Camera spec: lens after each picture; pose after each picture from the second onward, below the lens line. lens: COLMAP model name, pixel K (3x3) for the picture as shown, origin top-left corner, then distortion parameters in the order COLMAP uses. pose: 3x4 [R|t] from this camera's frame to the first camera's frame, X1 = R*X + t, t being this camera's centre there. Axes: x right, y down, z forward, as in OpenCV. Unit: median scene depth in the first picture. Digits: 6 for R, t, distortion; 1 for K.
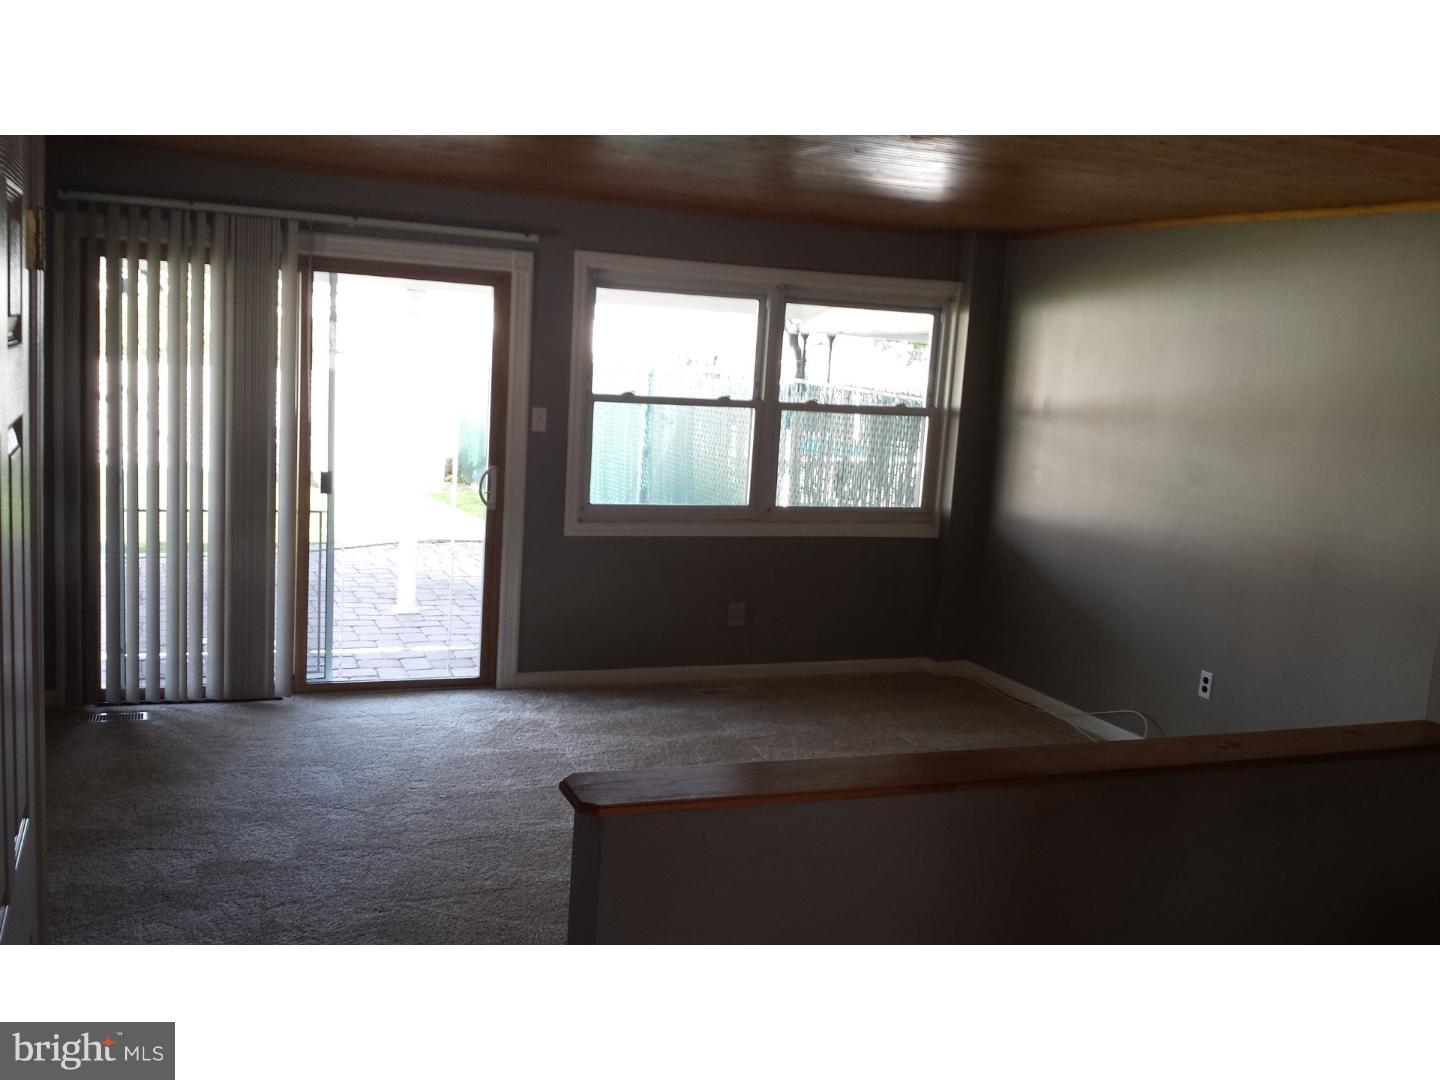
lens RADIAL K [[1310.3, 0, 718.0], [0, 1310.3, 538.8], [0, 0, 1]] dist [0.045403, 0.000000]
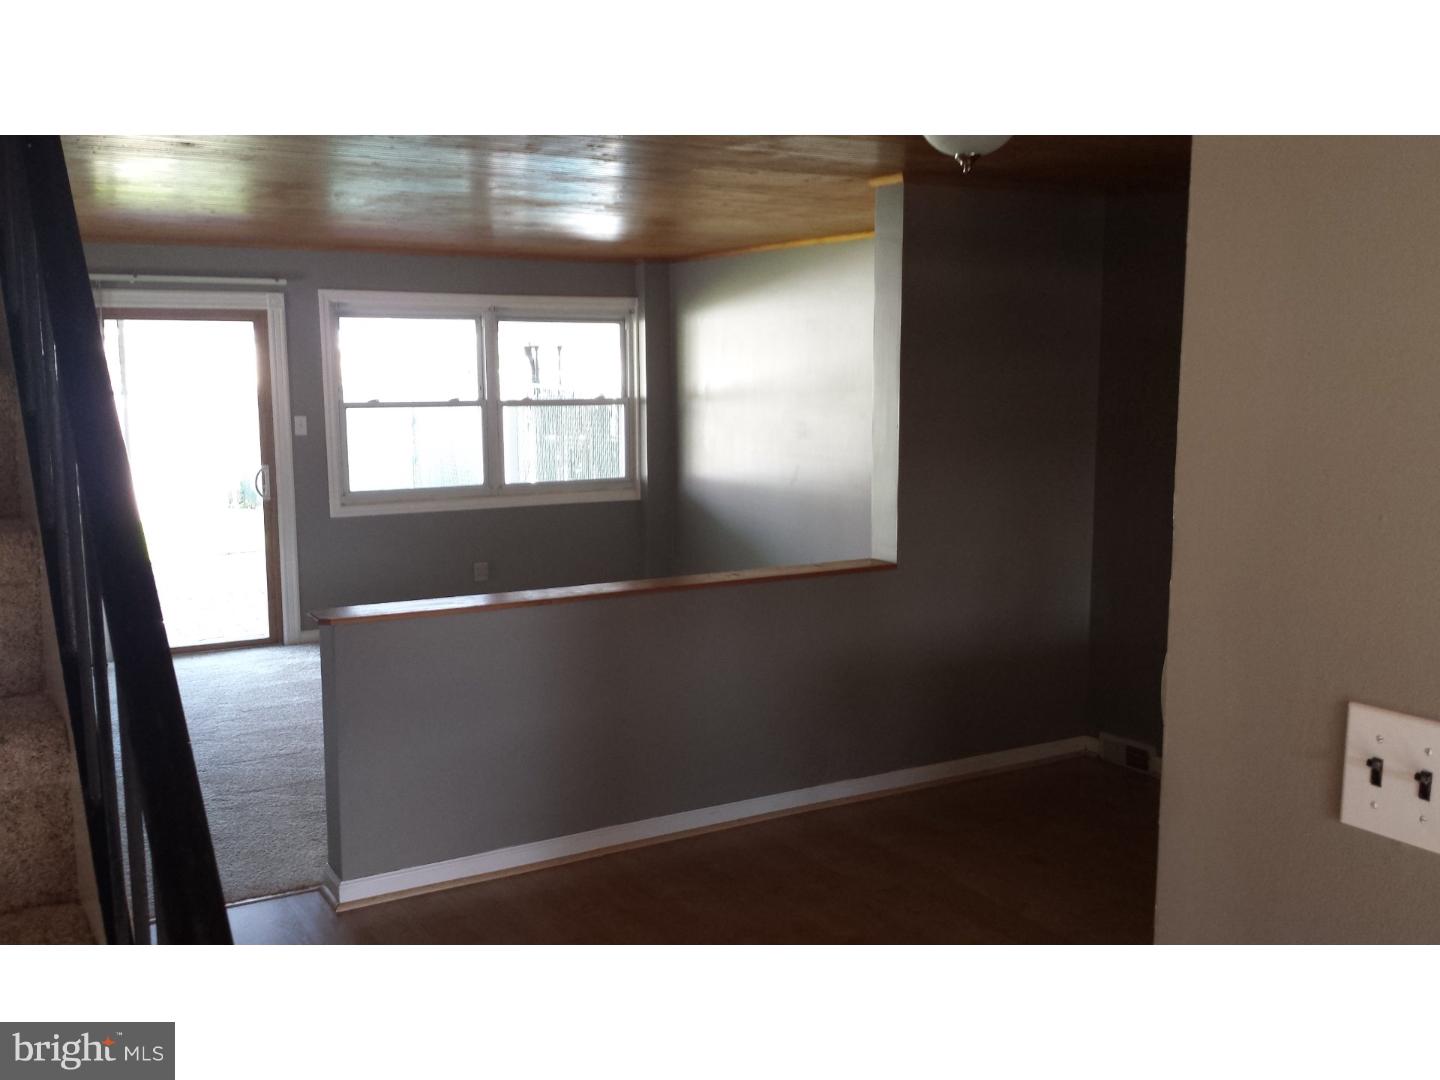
lens RADIAL K [[1310.3, 0, 724.1], [0, 1310.3, 547.2], [0, 0, 1]] dist [0.045403, 0.000000]
pose [[0.985032, -0.084921, 0.150001, 0.061087], [0.085283, 0.996349, 0.004026, 0.052197], [-0.149795, 0.008827, 0.988678, -0.291493]]
